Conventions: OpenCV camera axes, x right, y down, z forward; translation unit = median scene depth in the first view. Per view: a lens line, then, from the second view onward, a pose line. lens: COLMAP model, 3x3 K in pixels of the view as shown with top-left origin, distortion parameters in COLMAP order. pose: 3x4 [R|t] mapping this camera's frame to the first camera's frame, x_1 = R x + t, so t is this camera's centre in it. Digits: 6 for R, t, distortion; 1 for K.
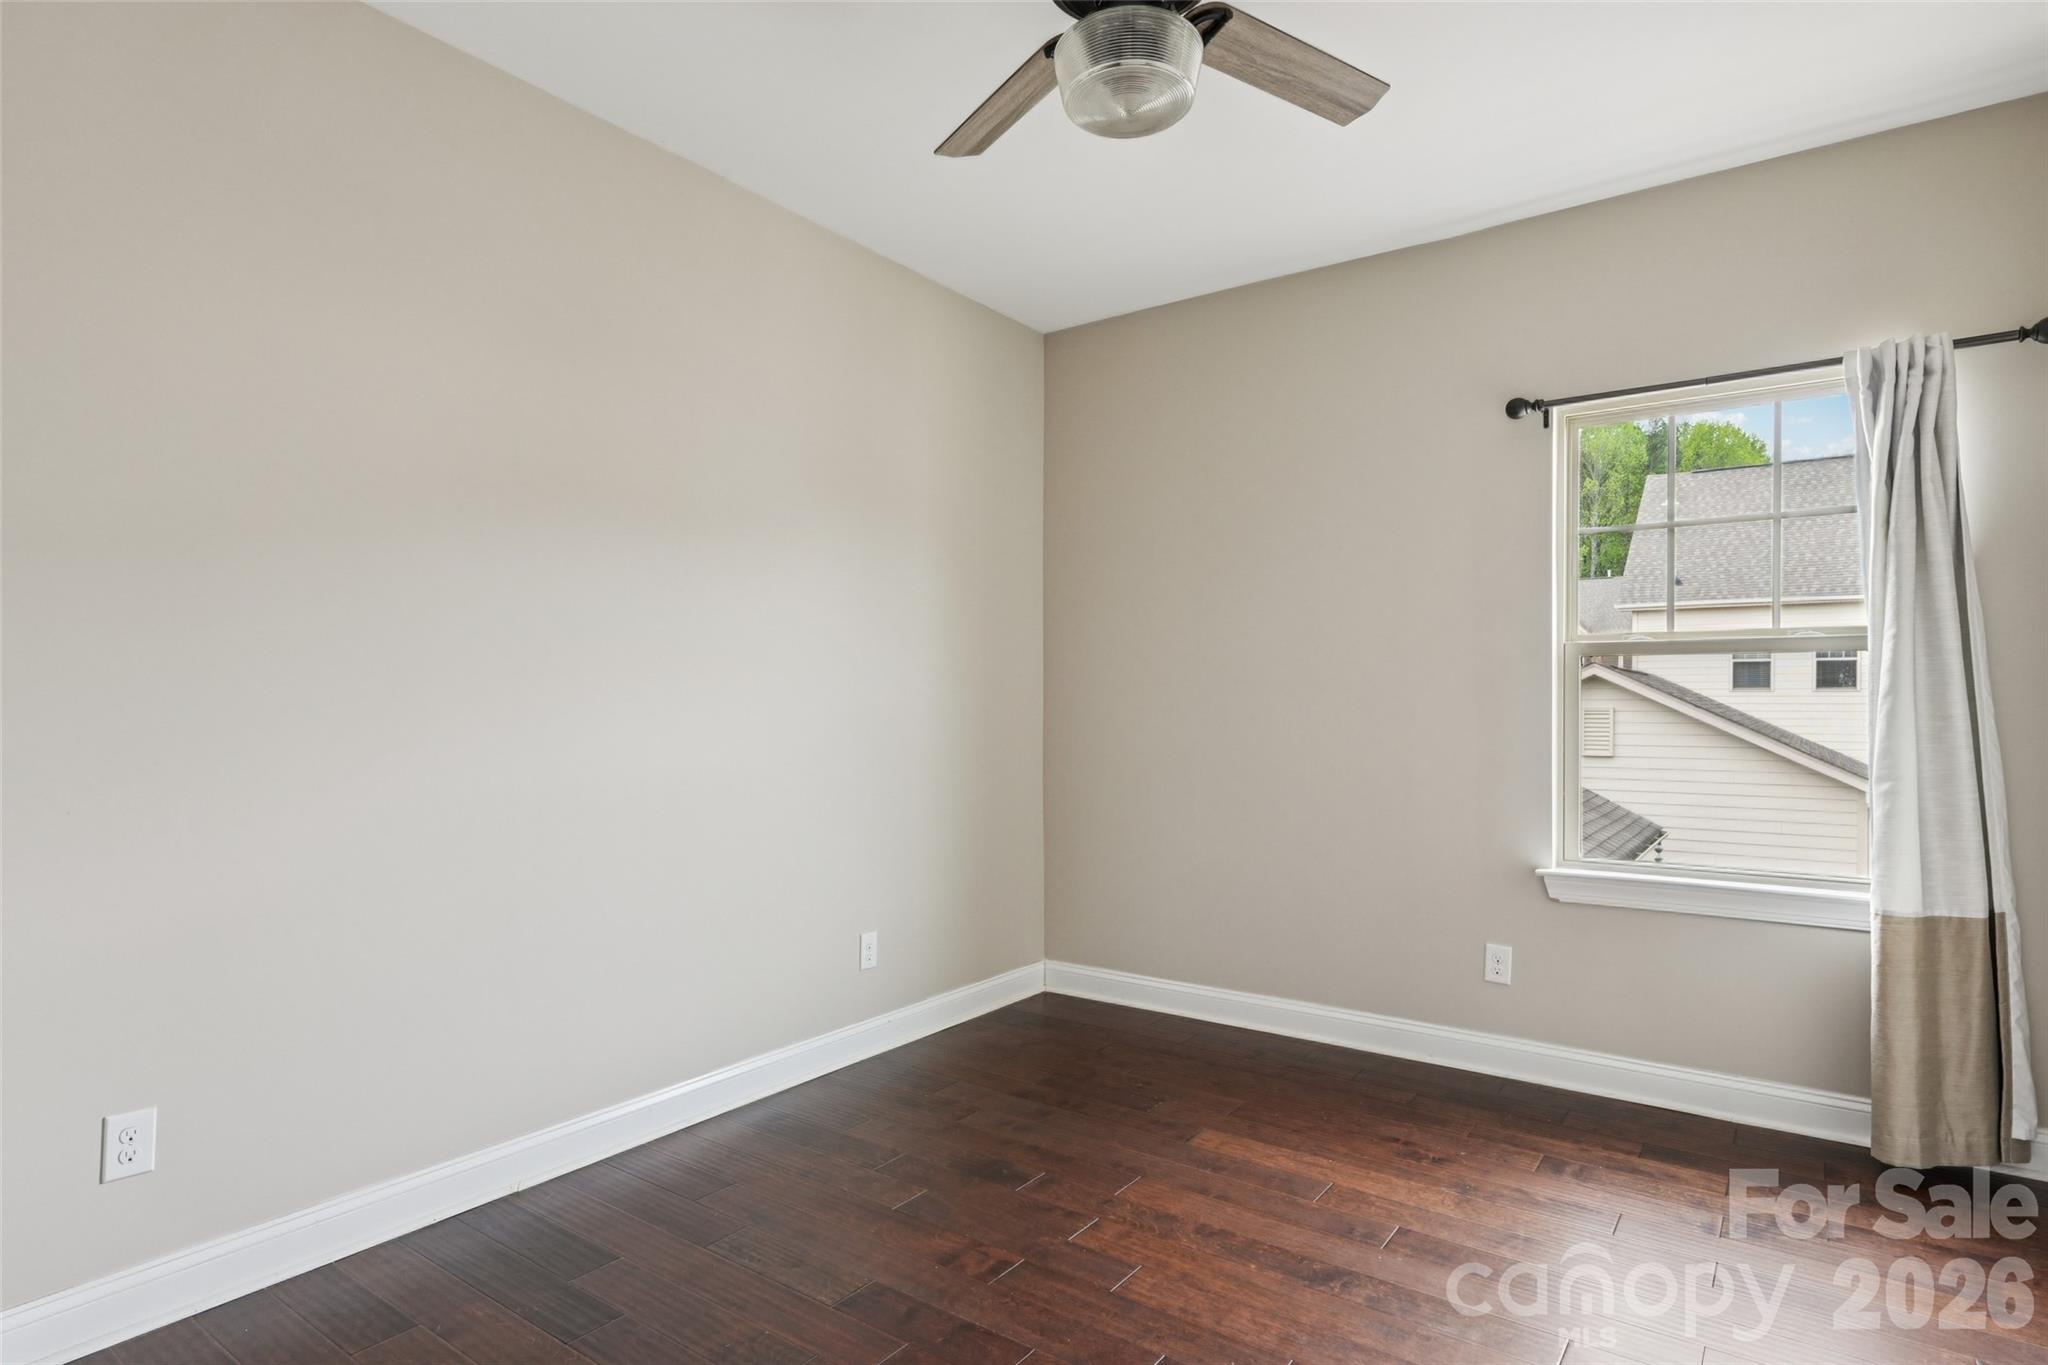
lens RADIAL K [[1076.0, 0, 1008.4], [0, 1076.0, 716.0], [0, 0, 1]] dist [0.001617, 0.002319]
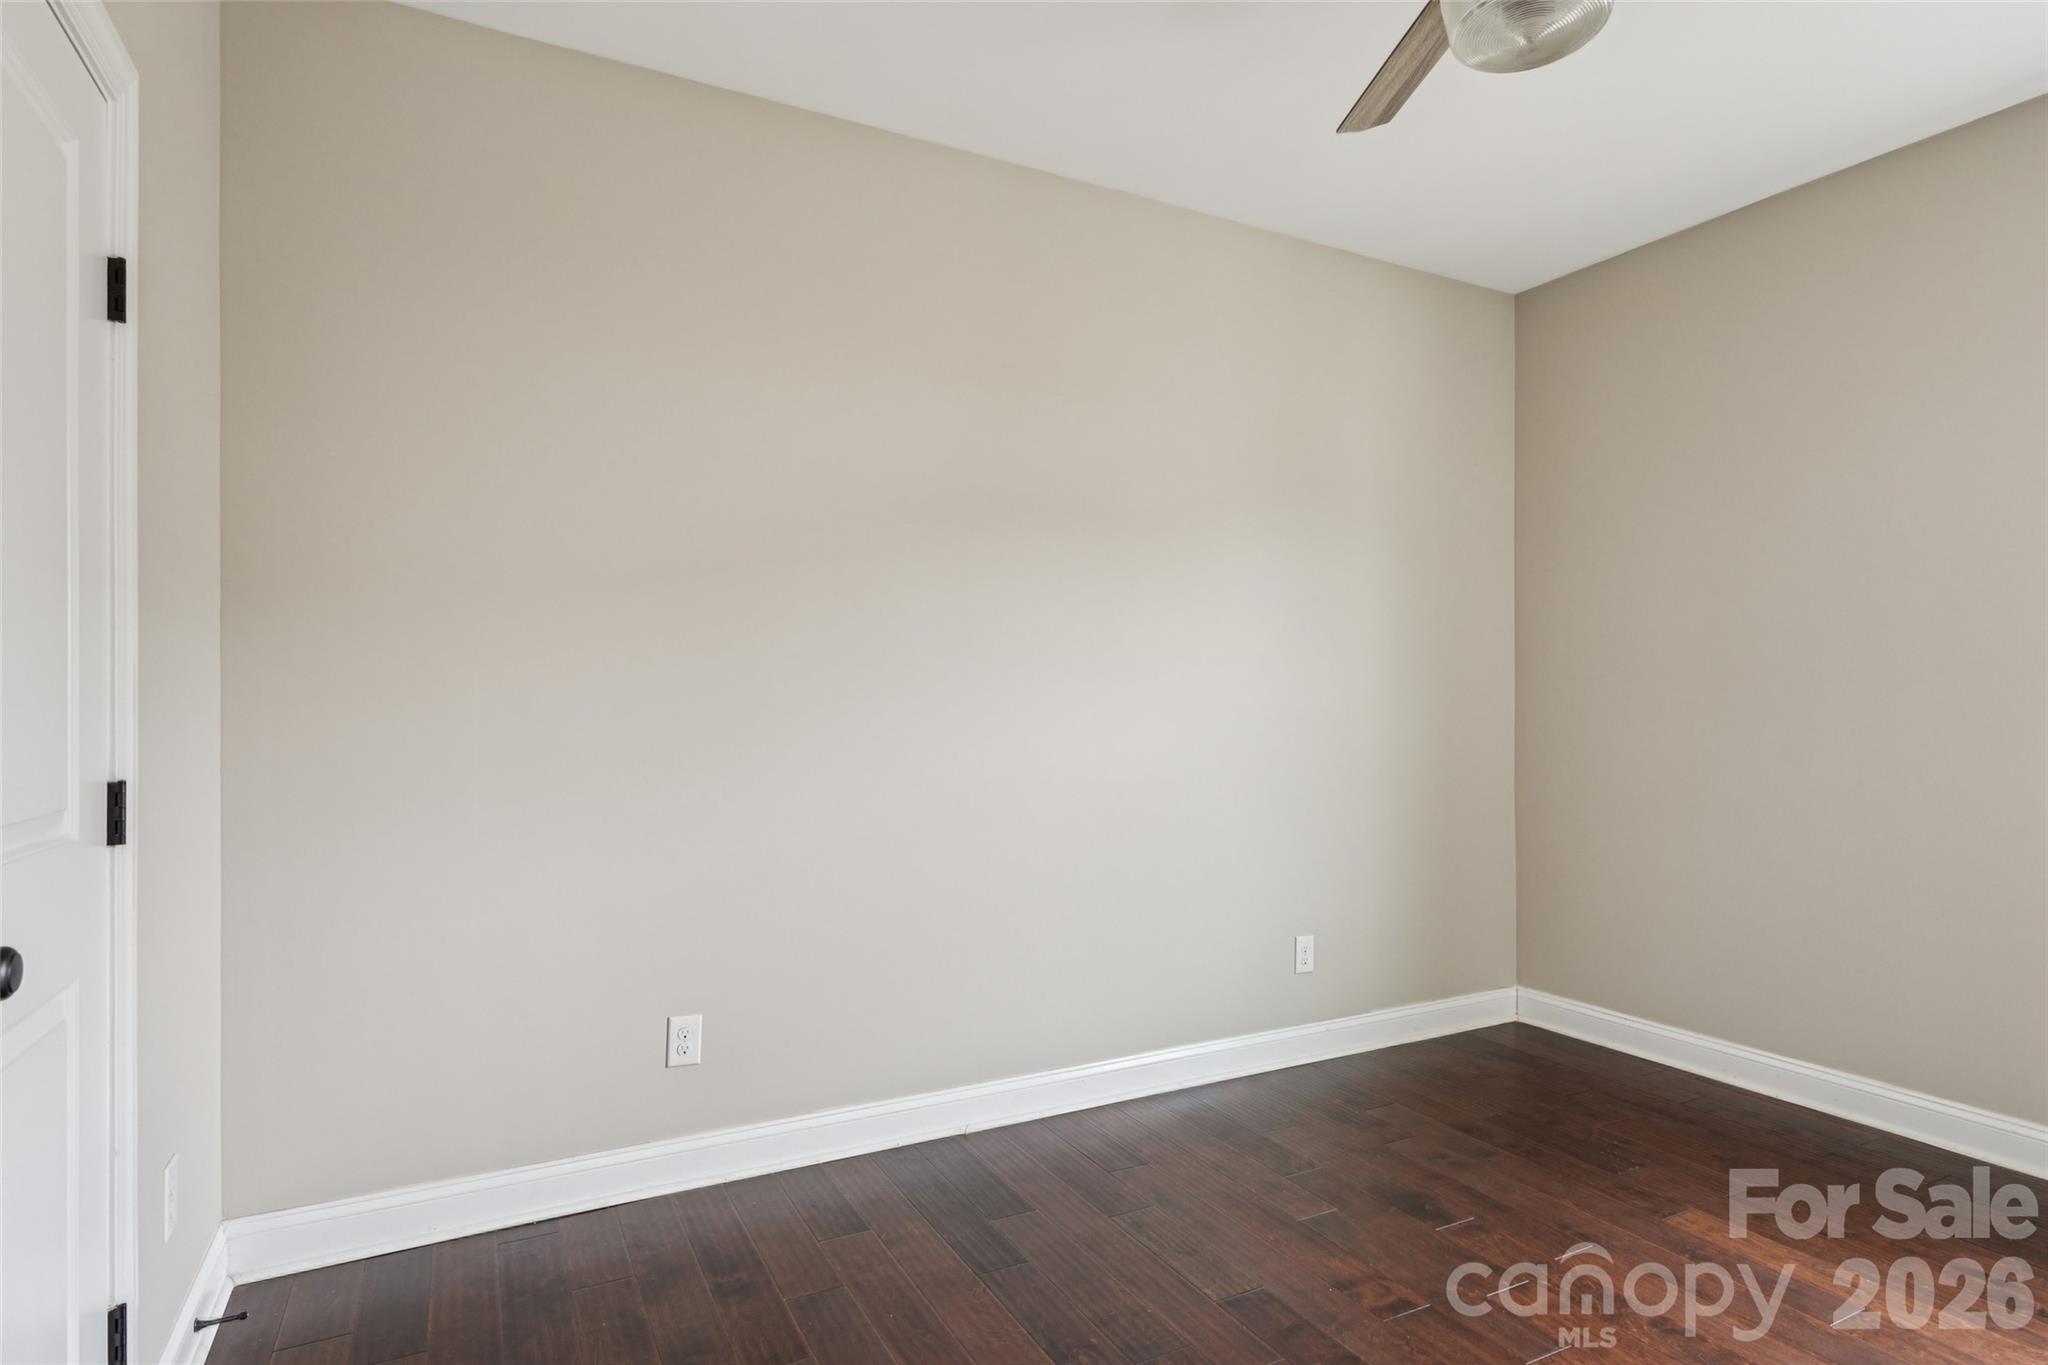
lens RADIAL K [[1076.0, 0, 1031.4], [0, 1076.0, 701.4], [0, 0, 1]] dist [0.001617, 0.002319]
pose [[0.894926, -0.001875, -0.446211, 0.116350], [-0.004045, 0.999916, -0.012315, 0.002091], [0.446197, 0.012825, 0.894843, 0.017320]]
